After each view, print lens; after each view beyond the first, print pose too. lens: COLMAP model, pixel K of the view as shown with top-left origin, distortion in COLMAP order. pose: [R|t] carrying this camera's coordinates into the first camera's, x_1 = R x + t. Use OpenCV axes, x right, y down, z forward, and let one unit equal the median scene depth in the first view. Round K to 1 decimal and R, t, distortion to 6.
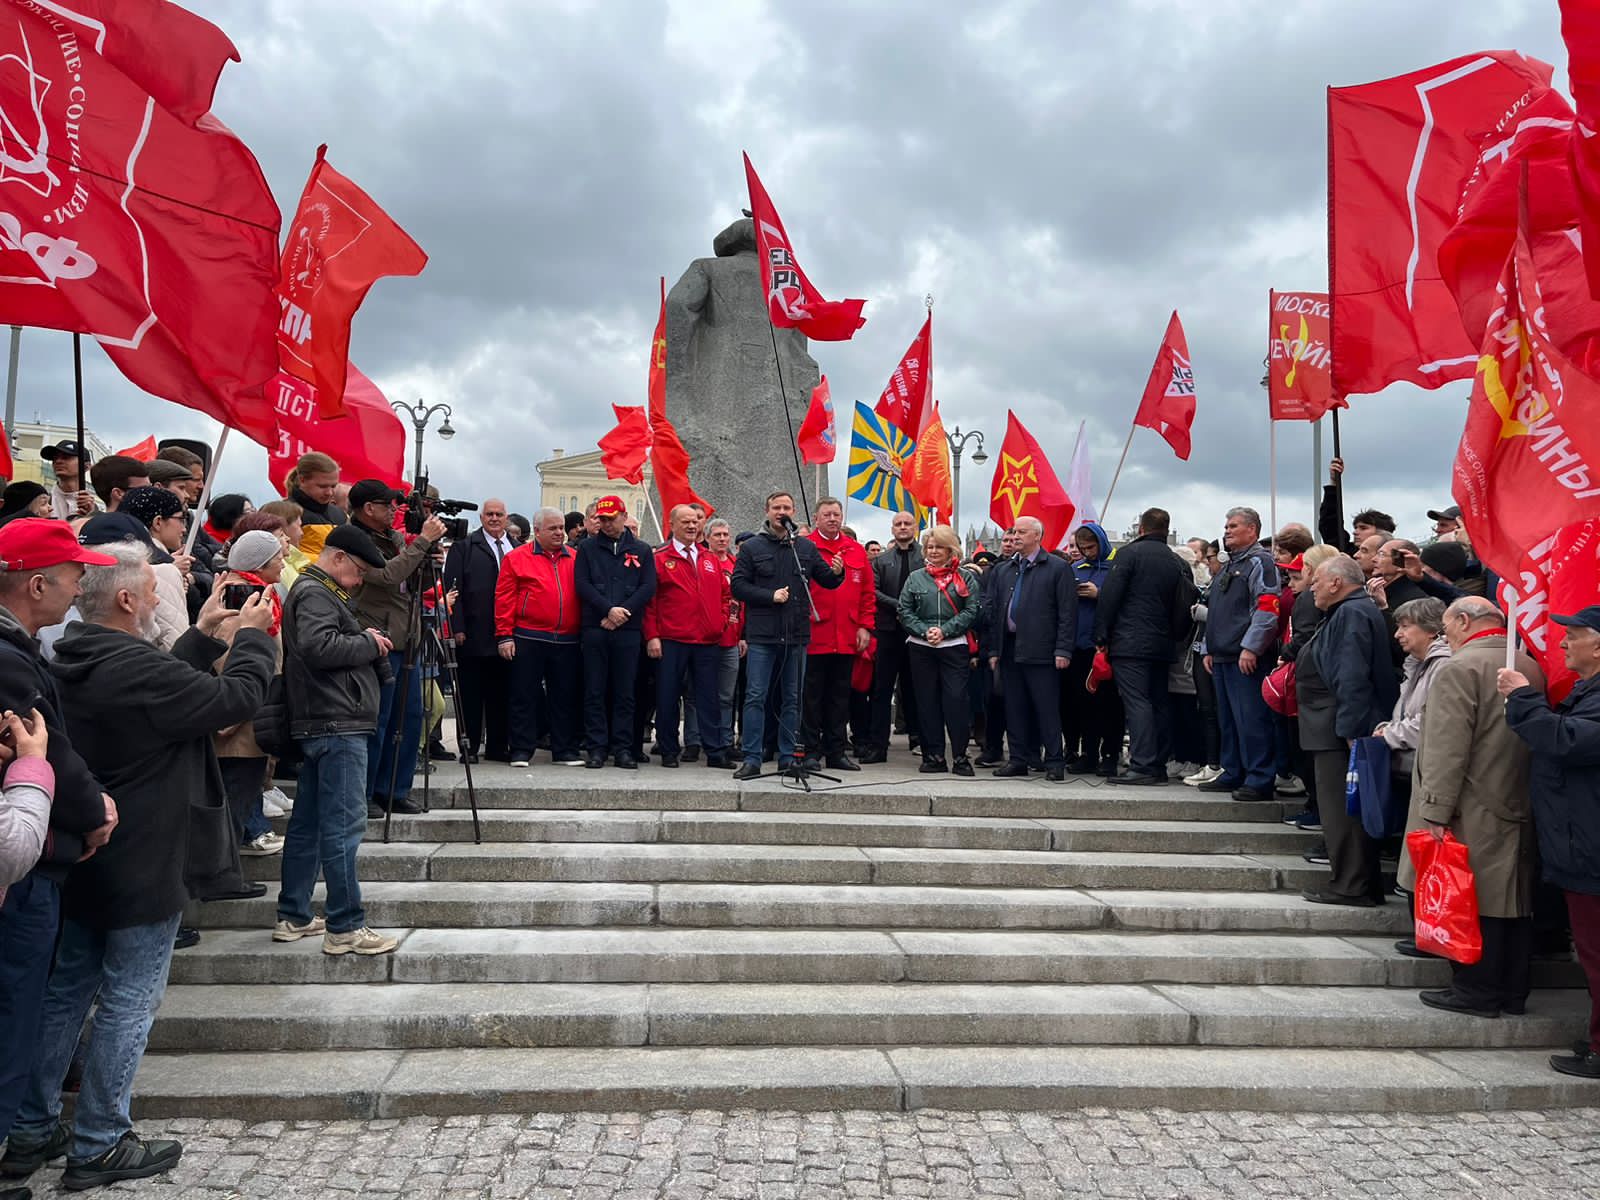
lens RADIAL K [[1207.1, 0, 794.0], [0, 1207.1, 591.7], [0, 0, 1]] dist [0.059536, -0.060332]
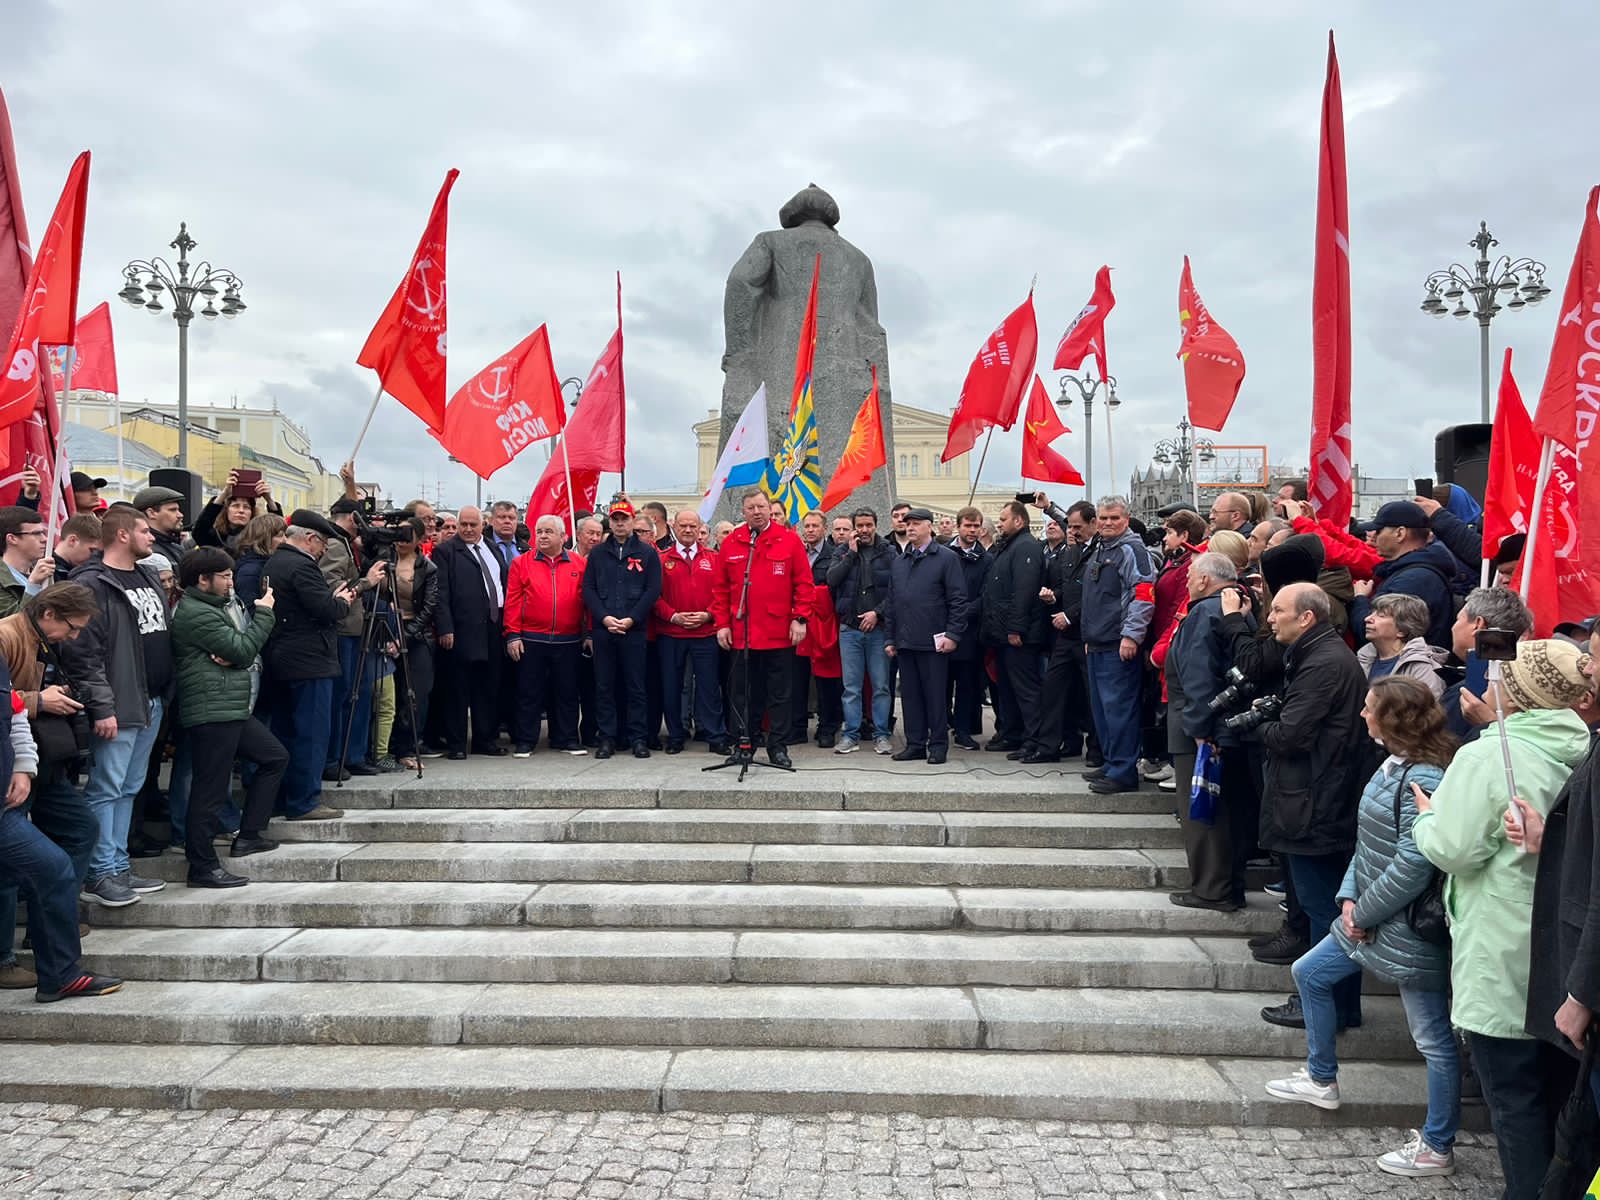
lens RADIAL K [[1207.1, 0, 804.4], [0, 1207.1, 602.9], [0, 0, 1]] dist [0.059536, -0.060332]
pose [[0.991131, -0.027382, -0.130039, 0.286112], [0.033799, 0.998304, 0.047392, -0.054159], [0.128521, -0.051367, 0.990376, -0.020230]]
